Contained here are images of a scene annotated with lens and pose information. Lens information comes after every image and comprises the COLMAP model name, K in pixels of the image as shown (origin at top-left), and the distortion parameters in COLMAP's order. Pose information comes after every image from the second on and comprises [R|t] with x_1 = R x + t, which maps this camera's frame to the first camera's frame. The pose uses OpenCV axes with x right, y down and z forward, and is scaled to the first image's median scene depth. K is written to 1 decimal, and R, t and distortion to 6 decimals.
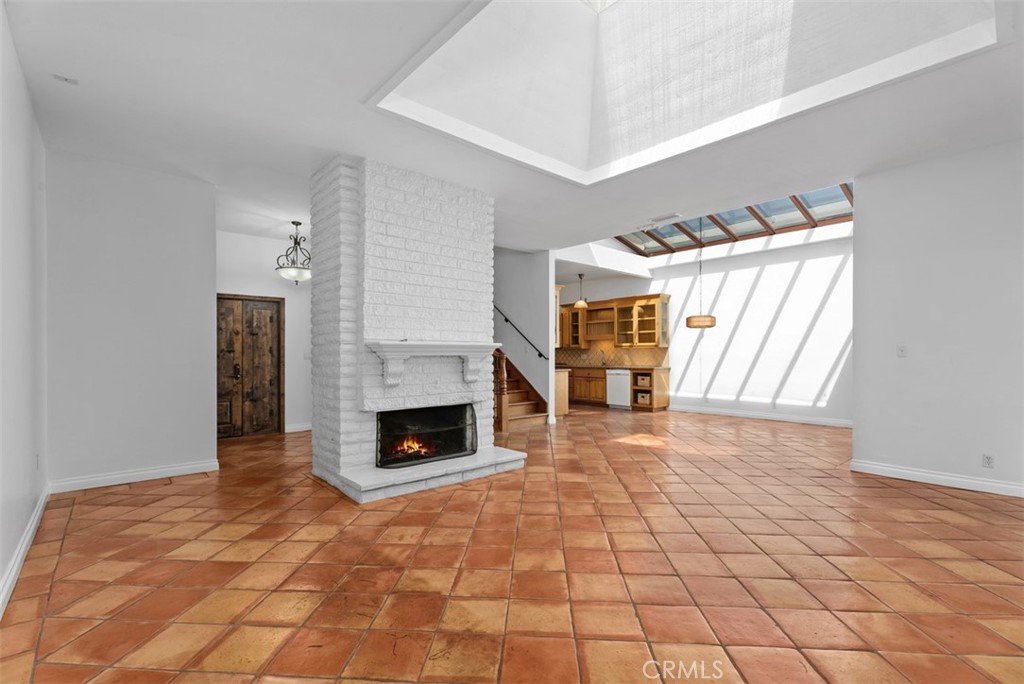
lens RADIAL K [[455.2, 0, 506.2], [0, 455.2, 348.4], [0, 0, 1]] dist [0.000162, -0.001770]
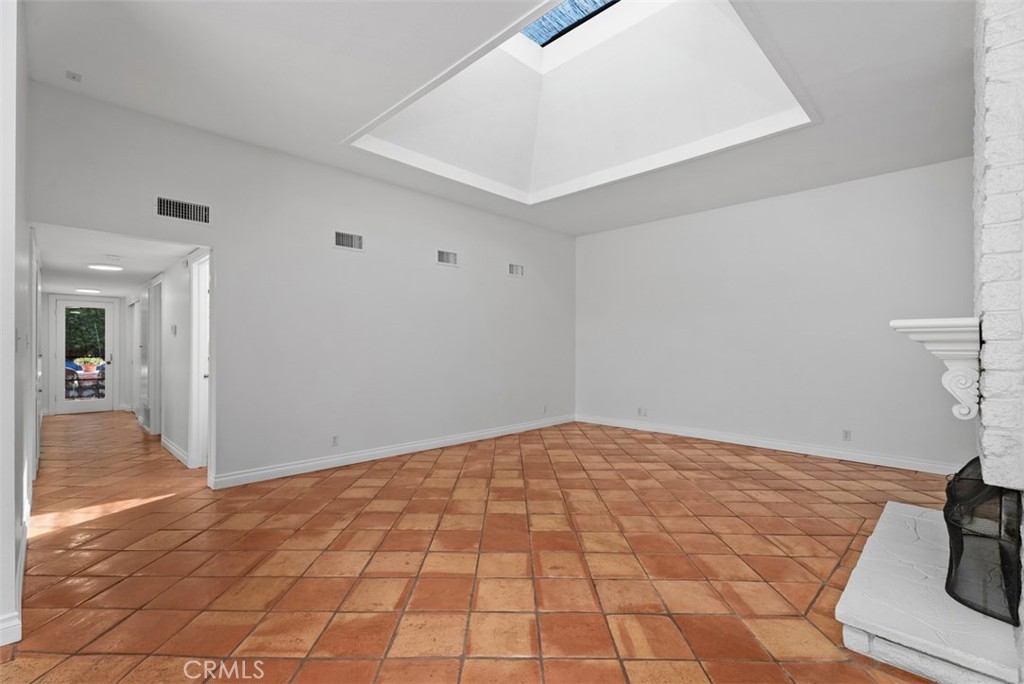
lens RADIAL K [[455.2, 0, 507.4], [0, 455.2, 346.5], [0, 0, 1]] dist [0.000162, -0.001770]
pose [[-0.997621, 0.004035, -0.068822, 0.368252], [0.005053, 0.999880, -0.014617, 0.015701], [0.068755, -0.014930, -0.997522, 1.456852]]
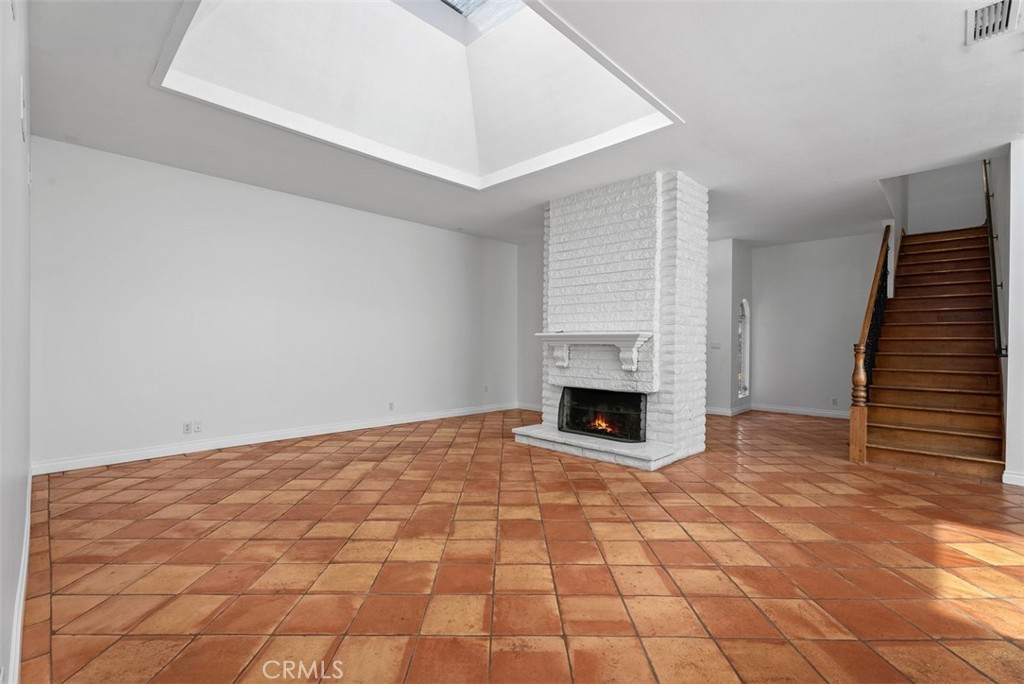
lens RADIAL K [[455.2, 0, 513.4], [0, 455.2, 337.3], [0, 0, 1]] dist [0.000162, -0.001770]
pose [[0.086176, -0.006361, -0.996260, 0.964107], [0.005199, 0.999969, -0.005935, 0.003552], [0.996266, -0.004668, 0.086207, 0.701689]]
